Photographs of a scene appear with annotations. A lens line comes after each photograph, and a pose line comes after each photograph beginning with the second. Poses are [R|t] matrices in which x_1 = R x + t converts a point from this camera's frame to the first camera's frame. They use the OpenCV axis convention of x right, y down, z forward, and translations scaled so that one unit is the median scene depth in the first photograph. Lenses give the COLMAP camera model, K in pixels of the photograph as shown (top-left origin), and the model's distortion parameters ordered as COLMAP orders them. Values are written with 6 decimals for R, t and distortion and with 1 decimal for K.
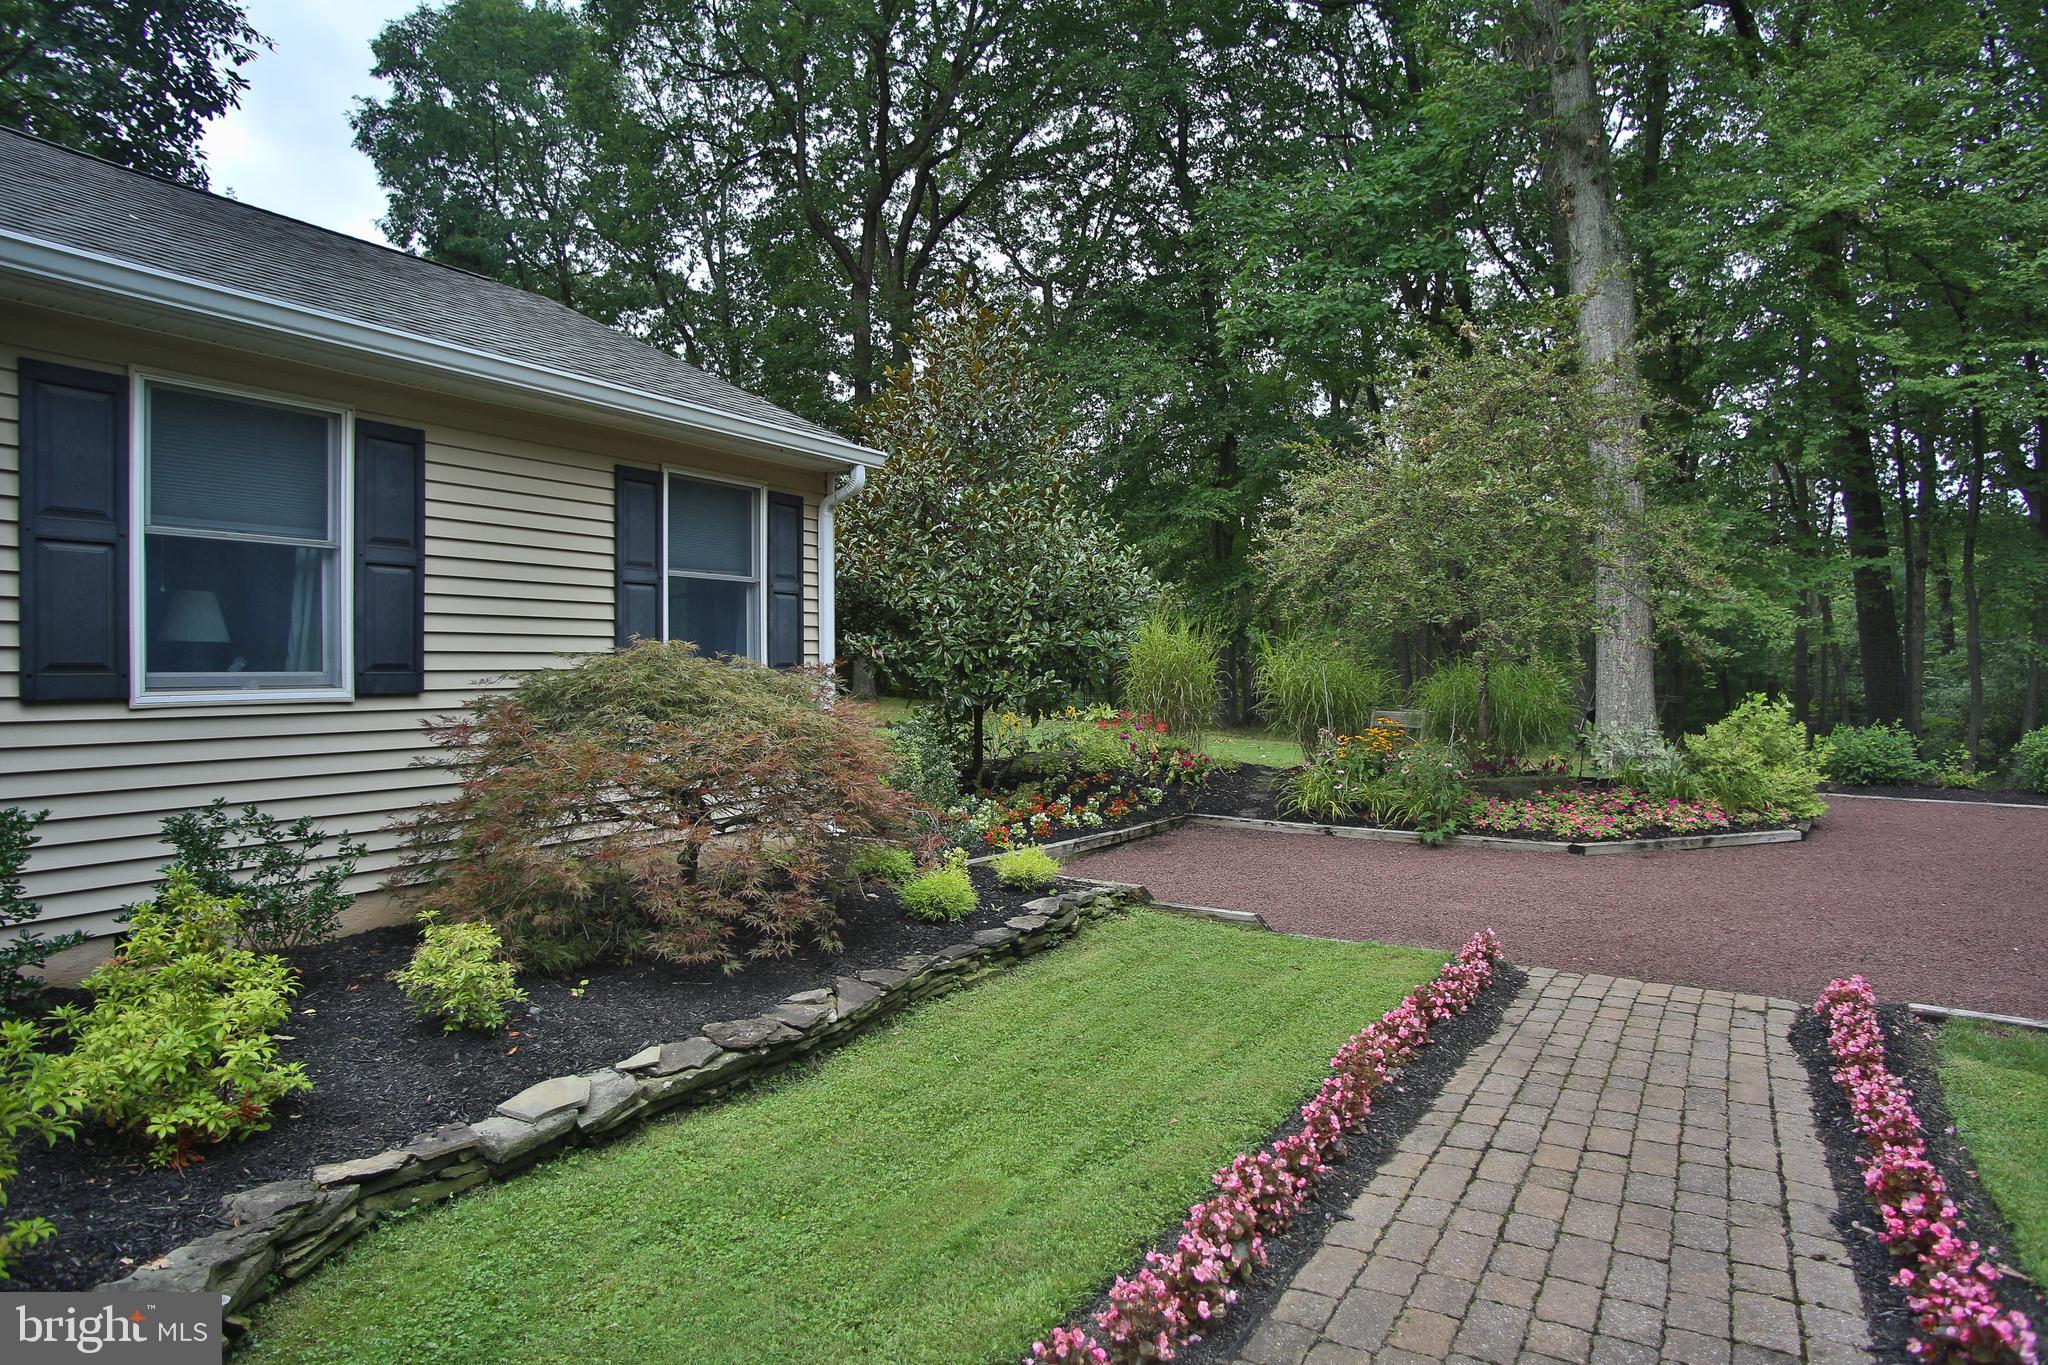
lens RADIAL K [[1173.9, 0, 1026.2], [0, 1173.9, 678.3], [0, 0, 1]] dist [-0.066204, 0.018141]
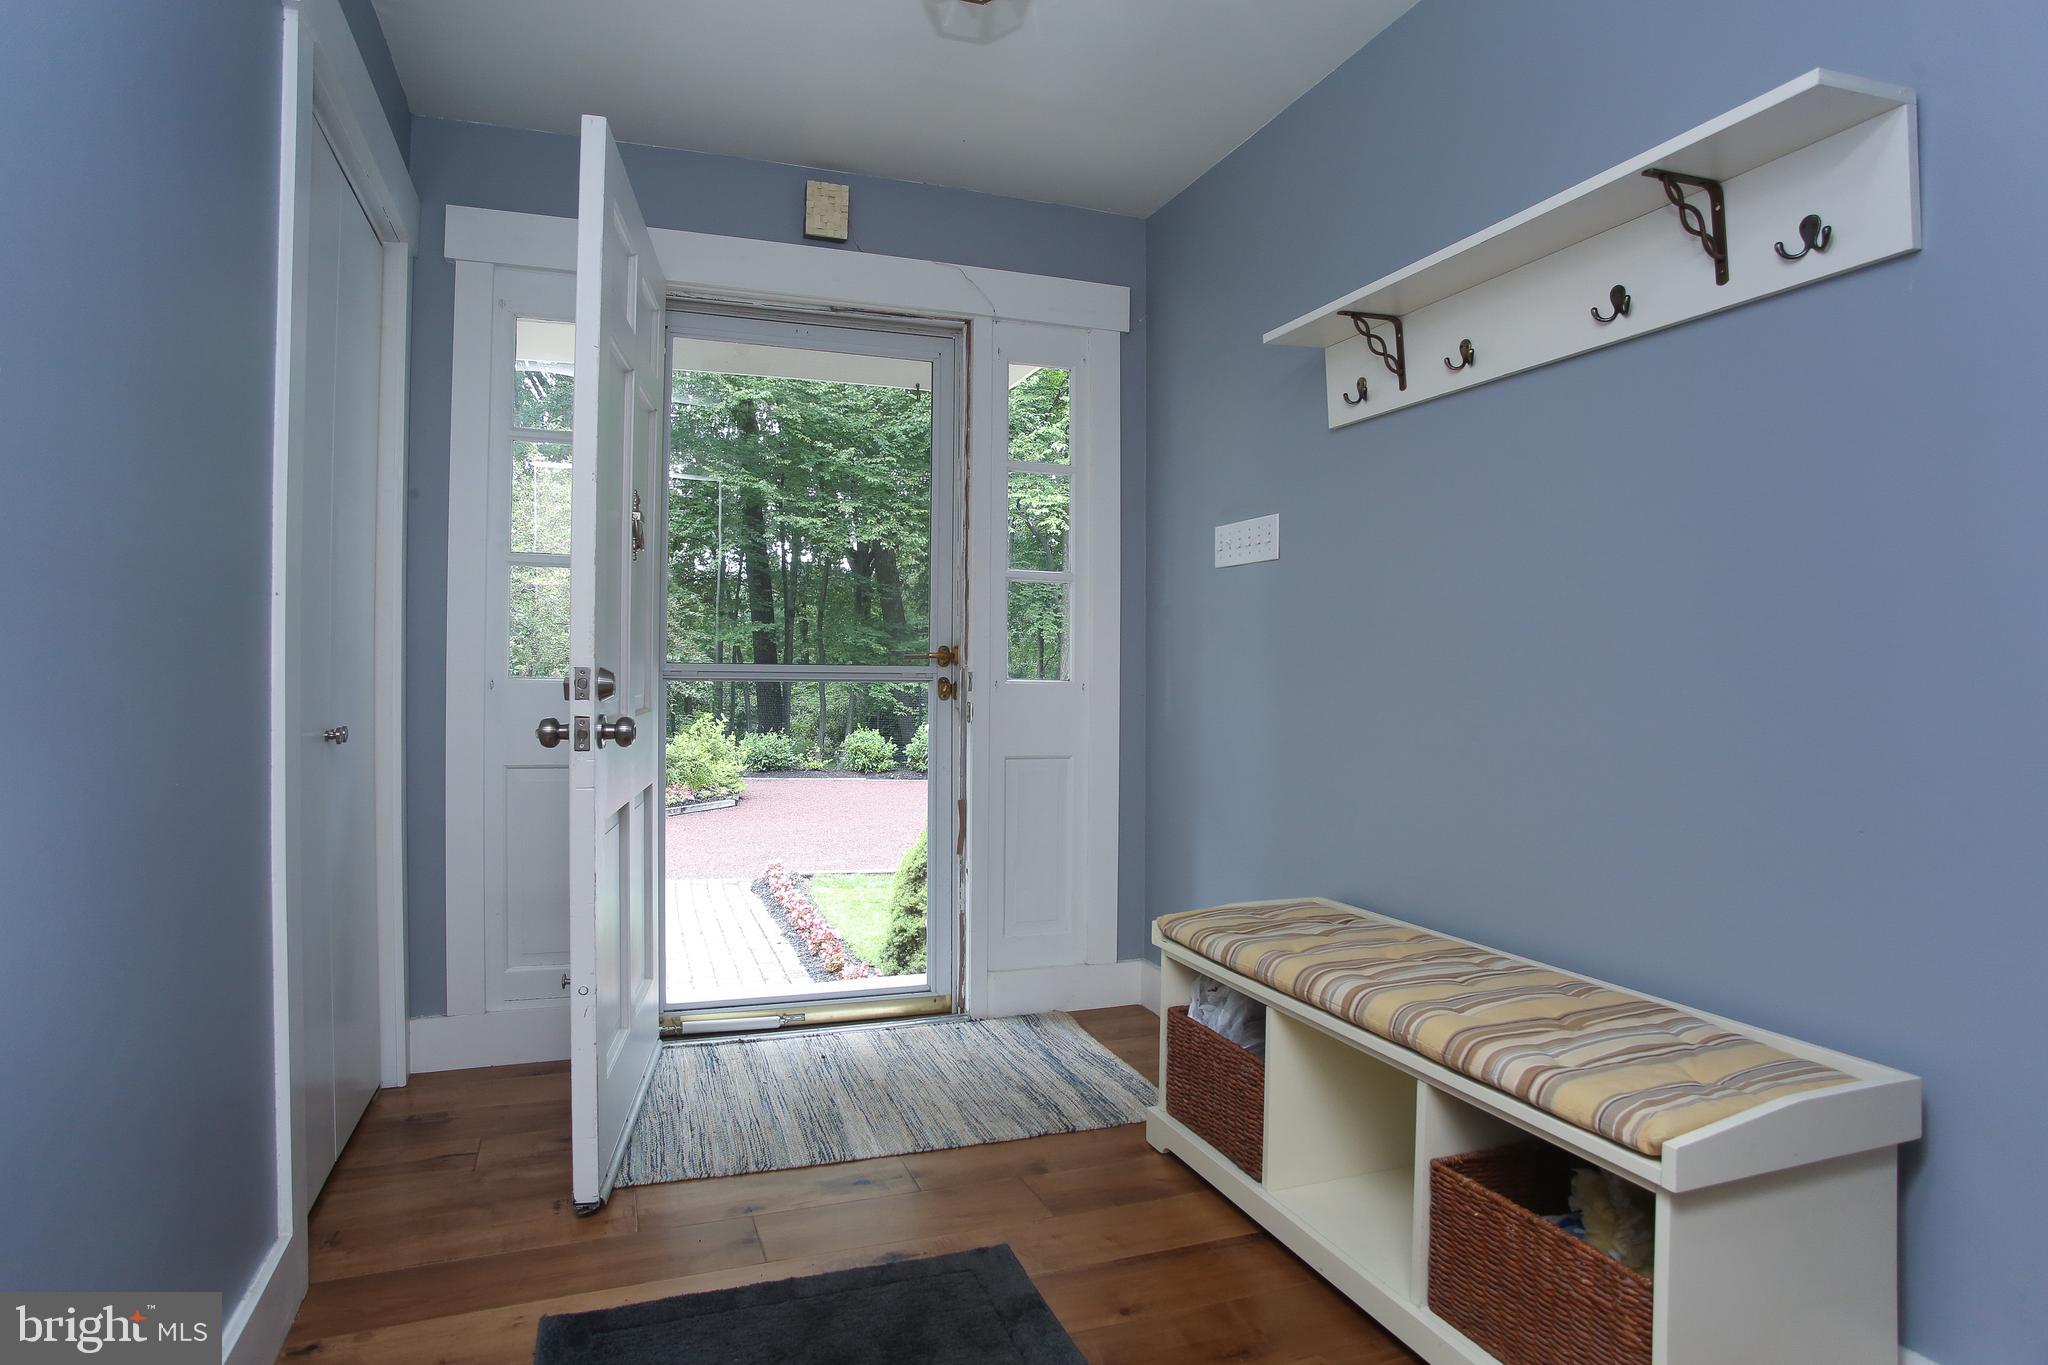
lens RADIAL K [[1173.9, 0, 1026.1], [0, 1173.9, 679.3], [0, 0, 1]] dist [-0.066204, 0.018141]
pose [[0.642697, 0.014921, 0.765975, -0.312200], [-0.015787, 0.999856, -0.006231, -0.032707], [-0.765958, -0.008088, 0.642840, -0.364833]]
